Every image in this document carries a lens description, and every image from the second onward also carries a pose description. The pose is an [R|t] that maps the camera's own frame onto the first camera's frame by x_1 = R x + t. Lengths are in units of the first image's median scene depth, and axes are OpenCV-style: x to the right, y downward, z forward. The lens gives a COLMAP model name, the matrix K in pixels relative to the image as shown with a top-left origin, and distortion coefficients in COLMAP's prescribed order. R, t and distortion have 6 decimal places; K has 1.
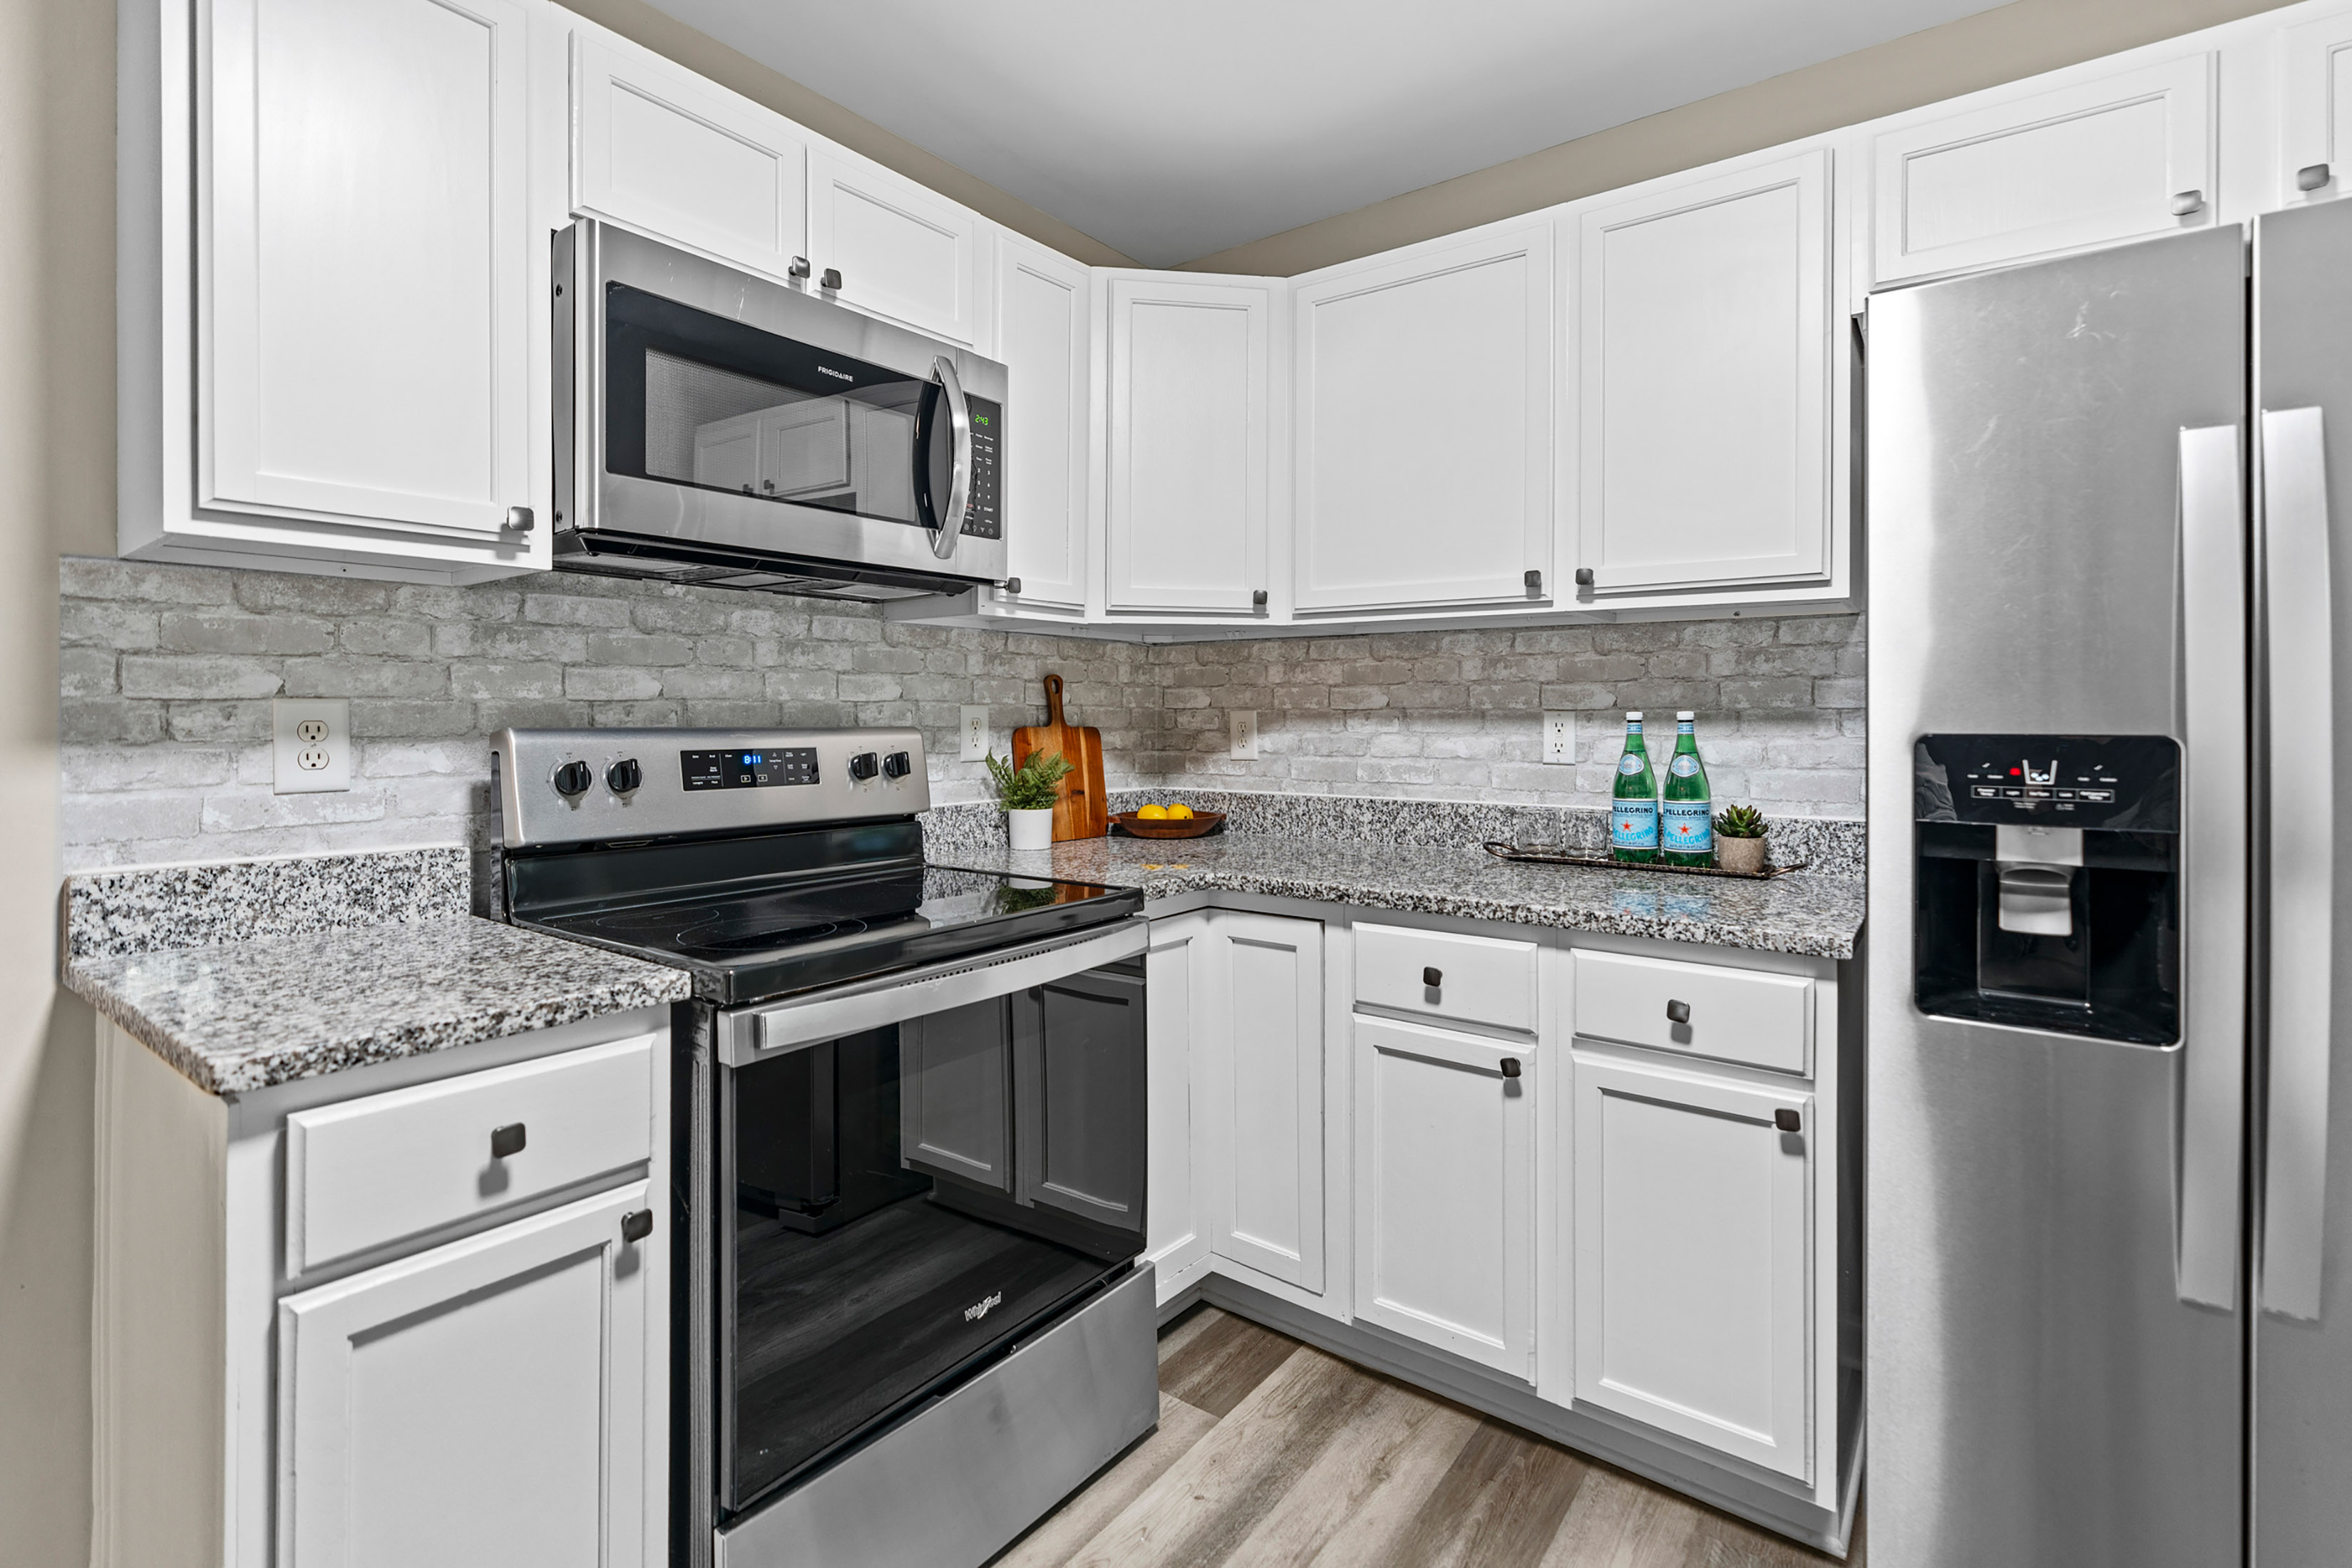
lens RADIAL K [[1057.4, 0, 1181.1], [0, 1057.4, 744.5], [0, 0, 1]] dist [-0.003908, 0.000770]
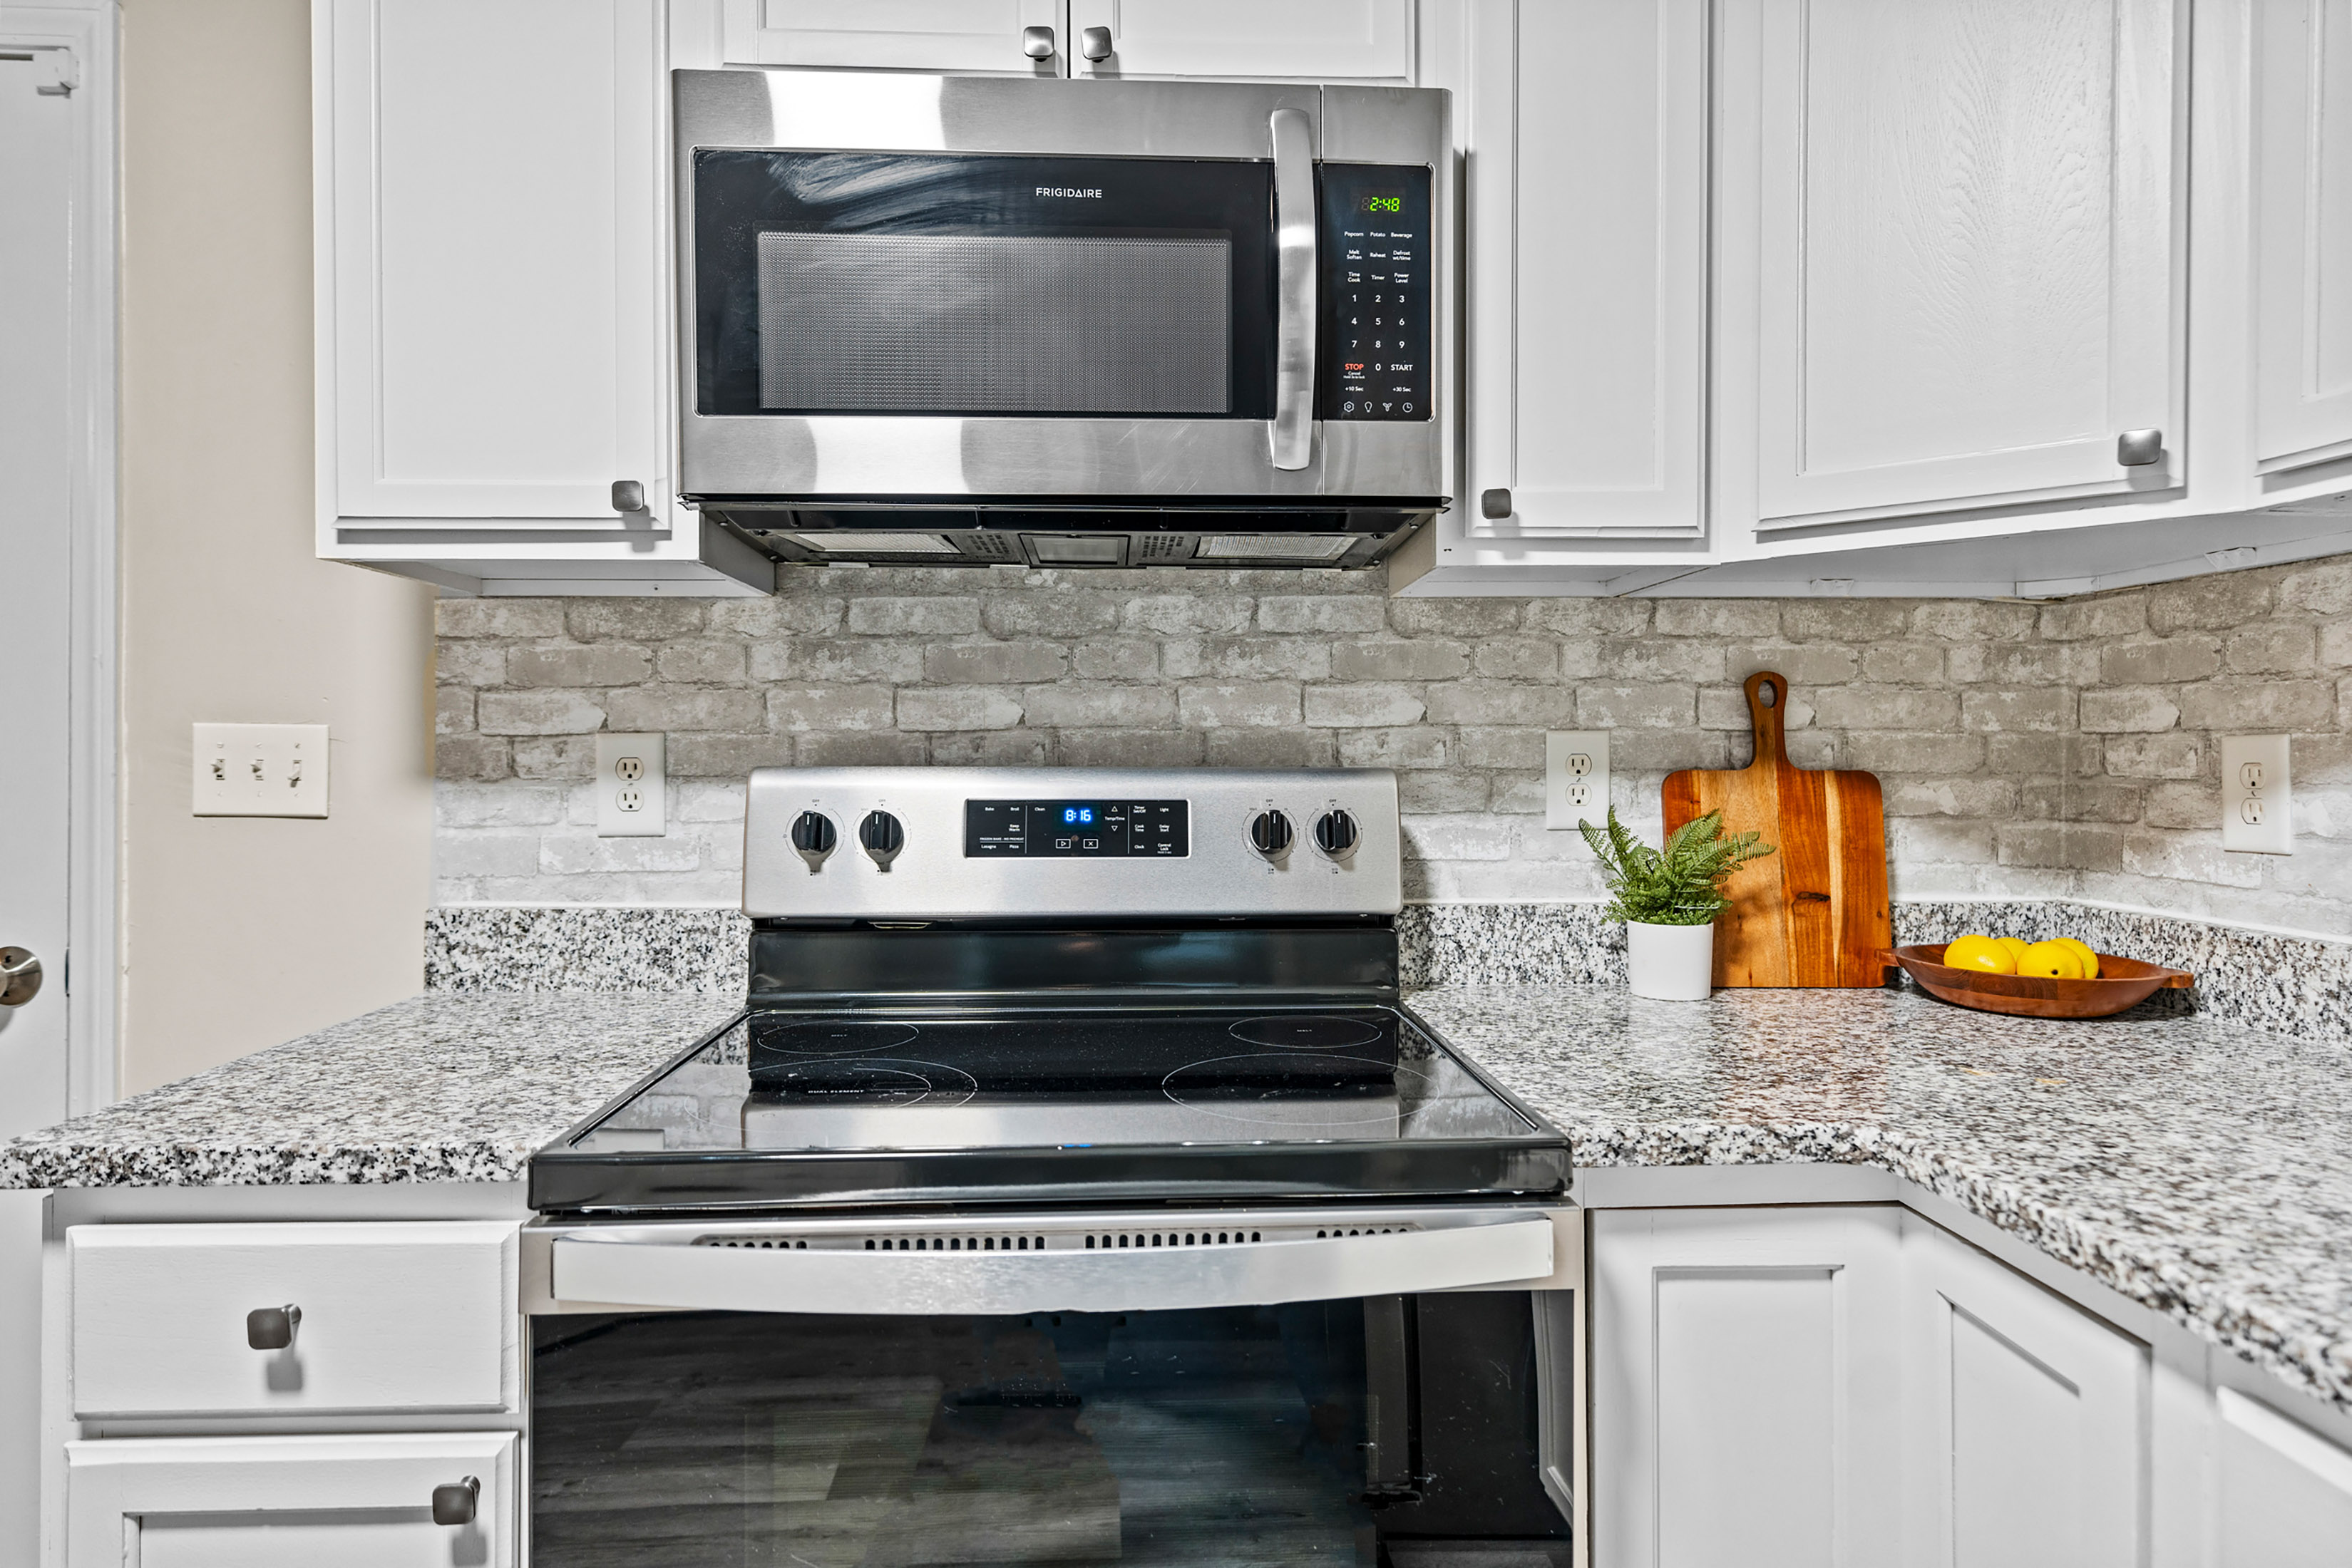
lens RADIAL K [[1269.0, 0, 1210.6], [0, 1269.0, 777.3], [0, 0, 1]] dist [-0.005545, 0.003041]
pose [[0.647551, 0.013026, -0.761911, 0.308349], [-0.018061, 0.999835, 0.001744, -0.015206], [0.761808, 0.012632, 0.647680, 0.625940]]
